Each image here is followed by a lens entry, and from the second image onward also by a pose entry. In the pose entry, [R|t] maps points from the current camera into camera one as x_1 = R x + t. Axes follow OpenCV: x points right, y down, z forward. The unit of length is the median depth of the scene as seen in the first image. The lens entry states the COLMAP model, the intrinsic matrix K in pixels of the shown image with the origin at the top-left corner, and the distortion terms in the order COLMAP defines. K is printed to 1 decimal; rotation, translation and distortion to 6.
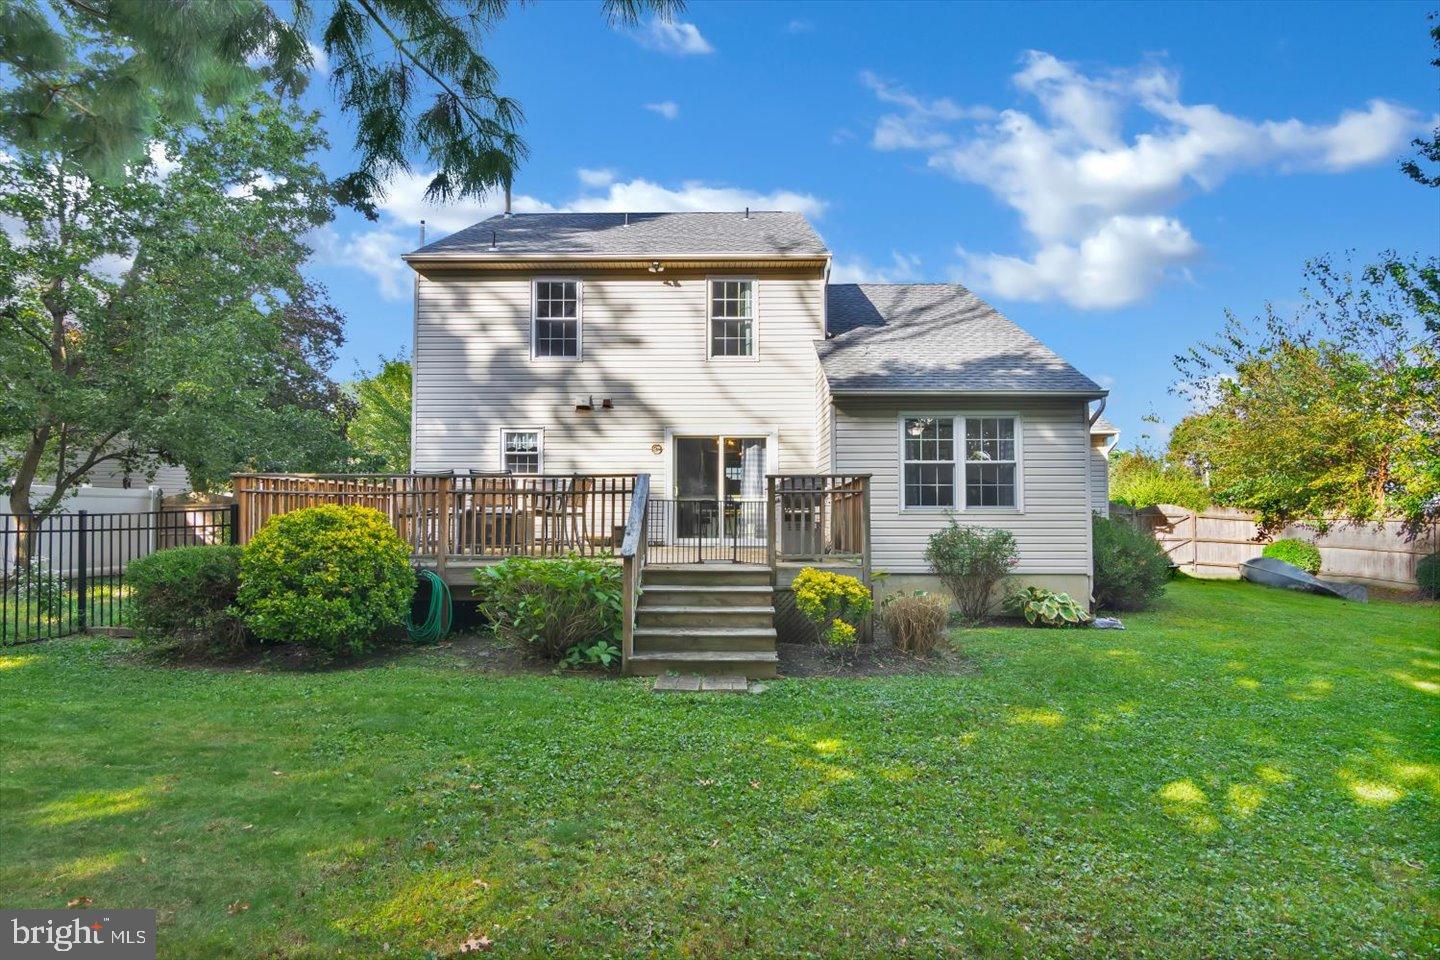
lens RADIAL K [[724.9, 0, 717.6], [0, 724.9, 493.2], [0, 0, 1]] dist [-0.000137, -0.000285]
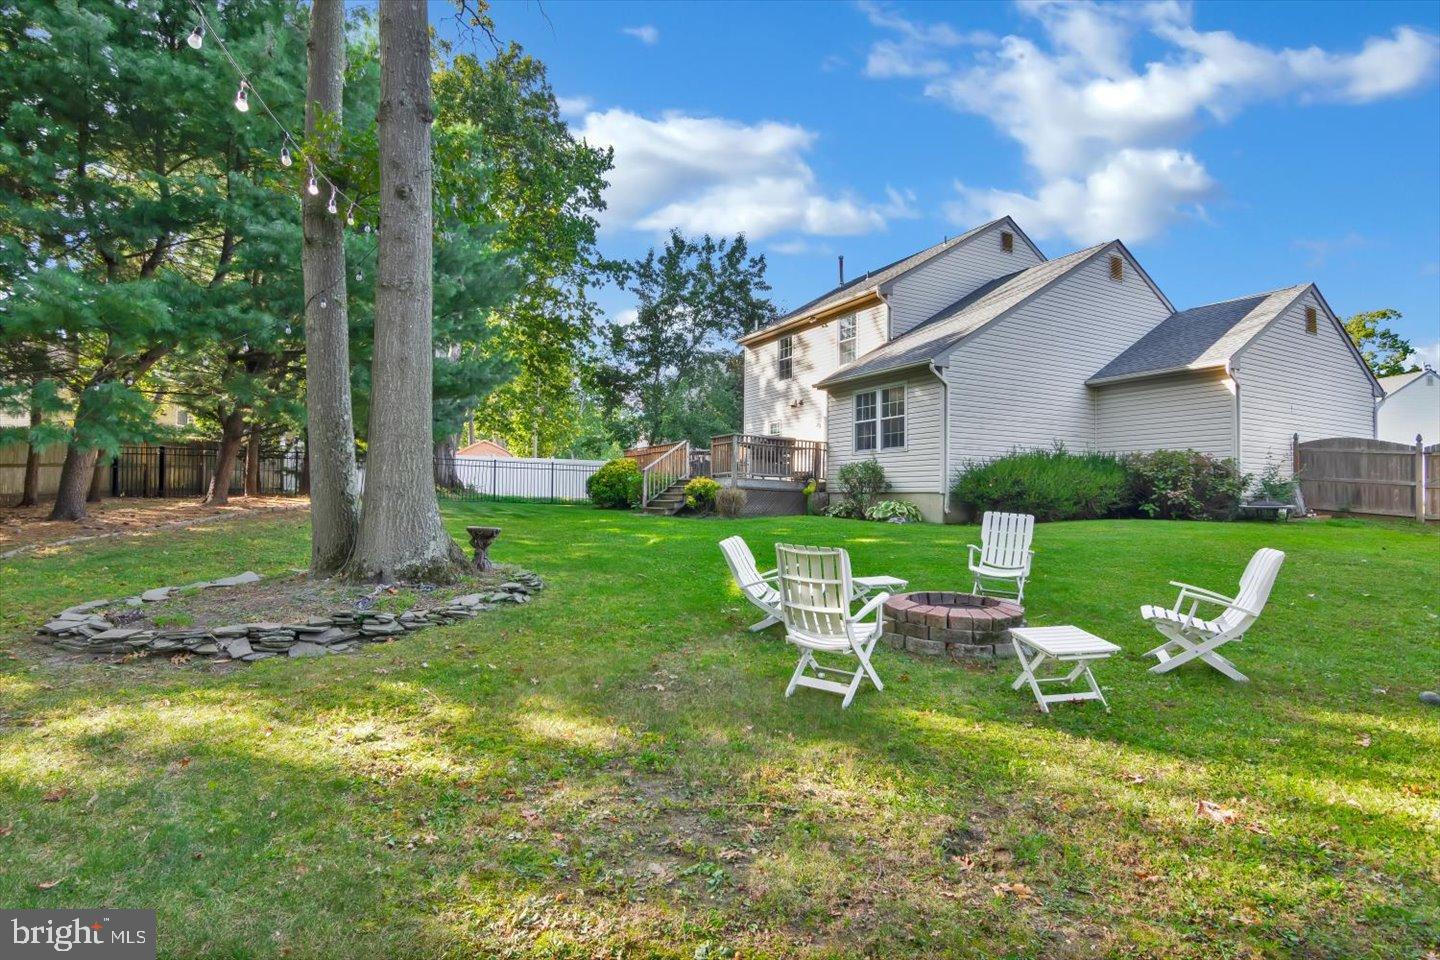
lens RADIAL K [[724.9, 0, 717.6], [0, 724.9, 493.2], [0, 0, 1]] dist [-0.000137, -0.000285]
pose [[0.472986, -0.001367, -0.881069, 1.298294], [0.007825, 0.999966, 0.002650, 0.089770], [0.881035, -0.008147, 0.472980, -0.009650]]
